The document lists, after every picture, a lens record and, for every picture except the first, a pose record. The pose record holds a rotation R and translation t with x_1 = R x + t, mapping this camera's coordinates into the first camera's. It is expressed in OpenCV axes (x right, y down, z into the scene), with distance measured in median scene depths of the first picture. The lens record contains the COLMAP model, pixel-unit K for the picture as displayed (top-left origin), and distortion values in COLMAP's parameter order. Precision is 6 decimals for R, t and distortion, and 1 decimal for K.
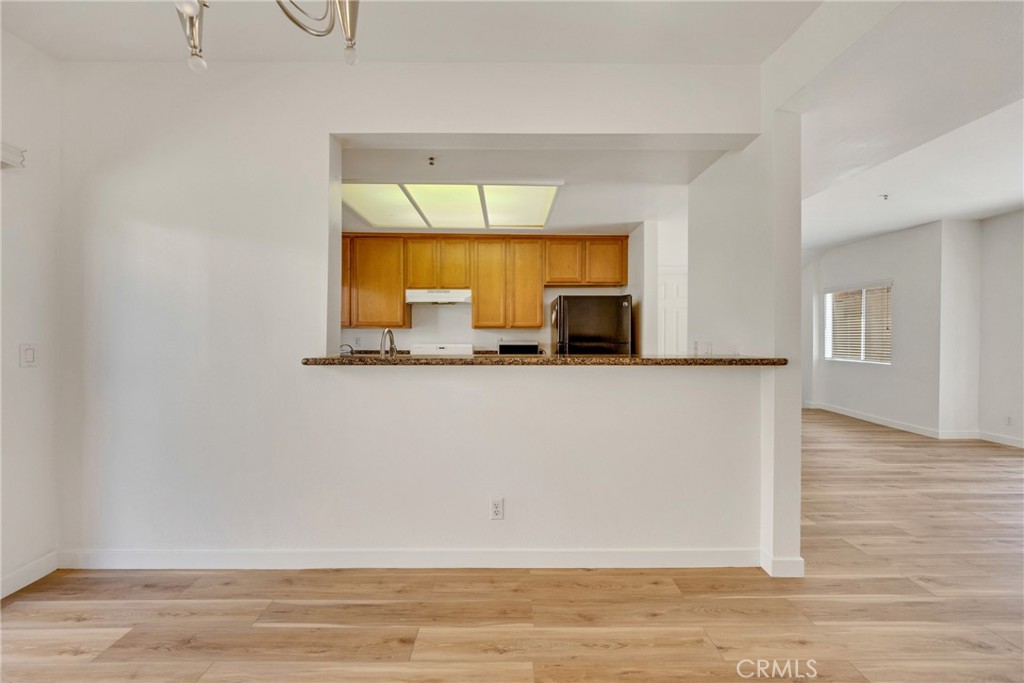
lens RADIAL K [[382.0, 0, 509.4], [0, 382.0, 347.1], [0, 0, 1]] dist [-0.005497, -0.000048]
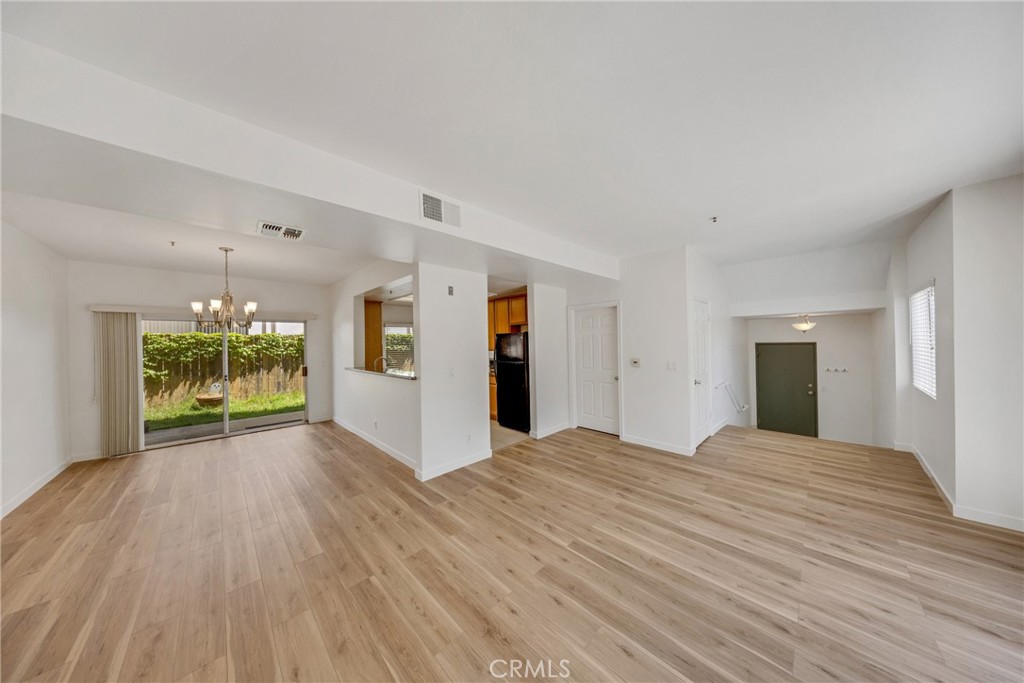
lens RADIAL K [[303.1, 0, 511.9], [0, 303.1, 341.7], [0, 0, 1]] dist [-0.004968, -0.000640]
pose [[0.697903, -0.023426, -0.715809, 1.964202], [-0.014709, 0.998785, -0.047028, -0.056424], [0.716041, 0.043350, 0.696711, 0.169968]]
